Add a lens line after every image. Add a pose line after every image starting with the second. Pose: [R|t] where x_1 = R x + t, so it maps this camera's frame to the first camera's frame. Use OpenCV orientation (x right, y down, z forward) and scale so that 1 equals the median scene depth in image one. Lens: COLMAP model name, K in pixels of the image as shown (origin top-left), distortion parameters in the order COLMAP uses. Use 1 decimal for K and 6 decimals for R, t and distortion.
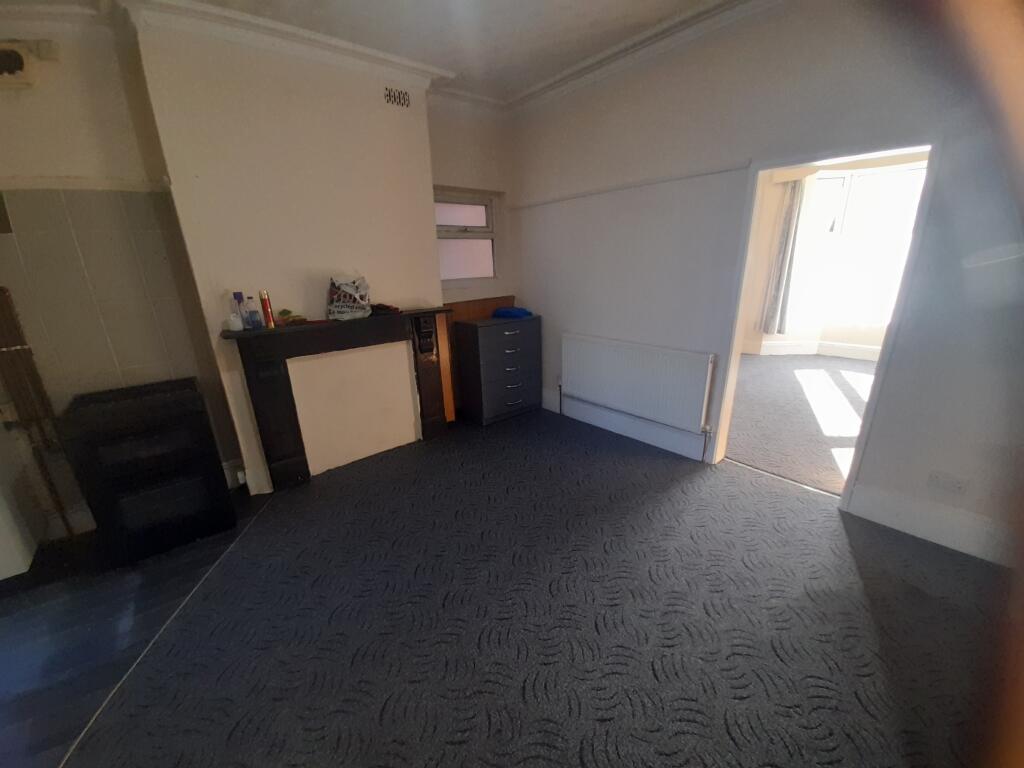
lens RADIAL K [[397.5, 0, 507.1], [0, 397.5, 390.2], [0, 0, 1]] dist [0.013308, -0.009672]
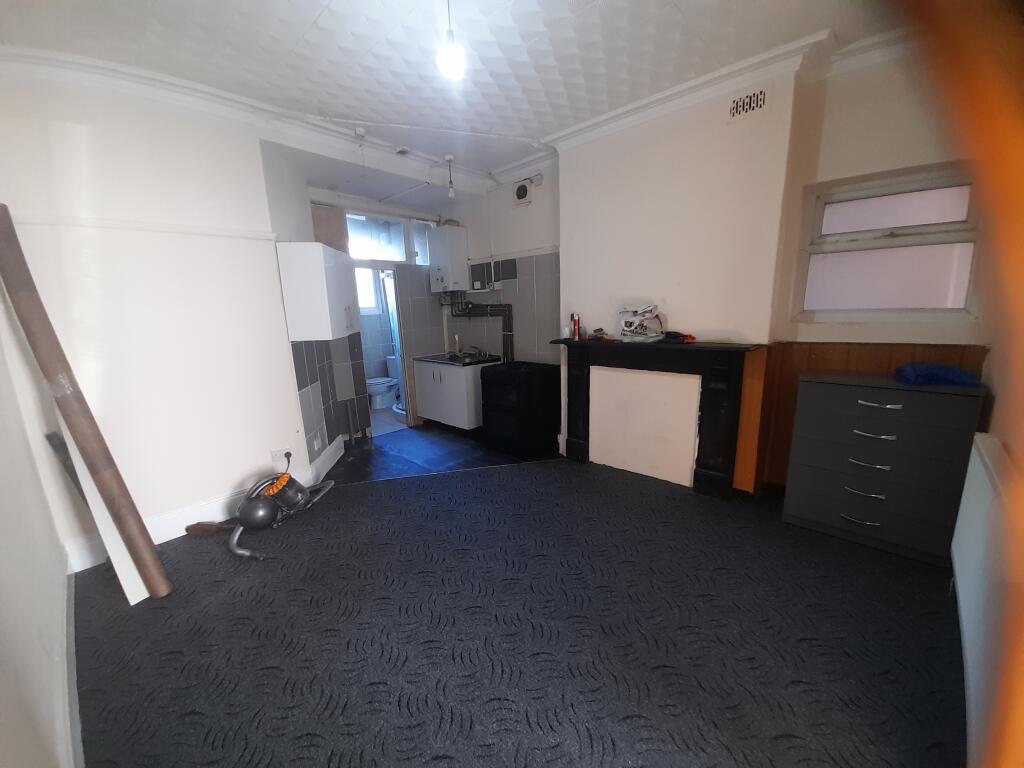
lens RADIAL K [[397.5, 0, 507.1], [0, 397.5, 390.2], [0, 0, 1]] dist [0.013308, -0.009672]
pose [[0.143333, 0.242114, -0.959602, 0.660277], [-0.272508, 0.941788, 0.196916, -0.180373], [0.951418, 0.233274, 0.200967, 0.490397]]
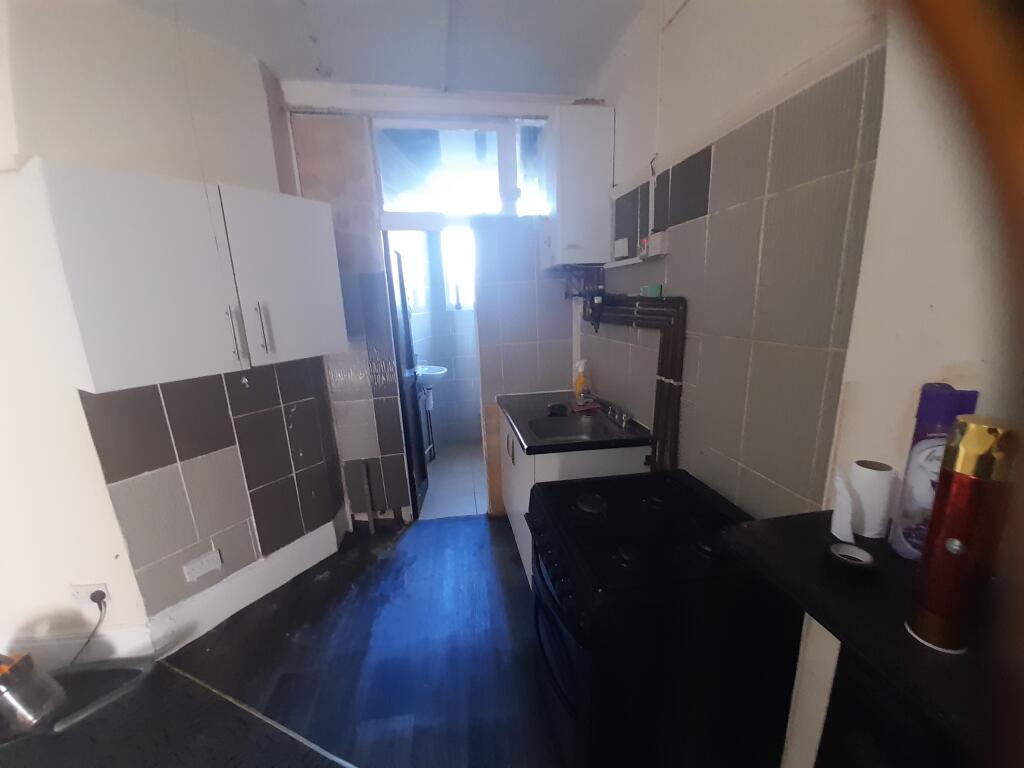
lens RADIAL K [[397.5, 0, 507.1], [0, 397.5, 390.2], [0, 0, 1]] dist [0.013308, -0.009672]
pose [[-0.507399, 0.256804, -0.822556, -0.365261], [-0.200216, 0.893303, 0.402396, -0.250467], [0.838129, 0.368864, -0.401845, 0.804247]]
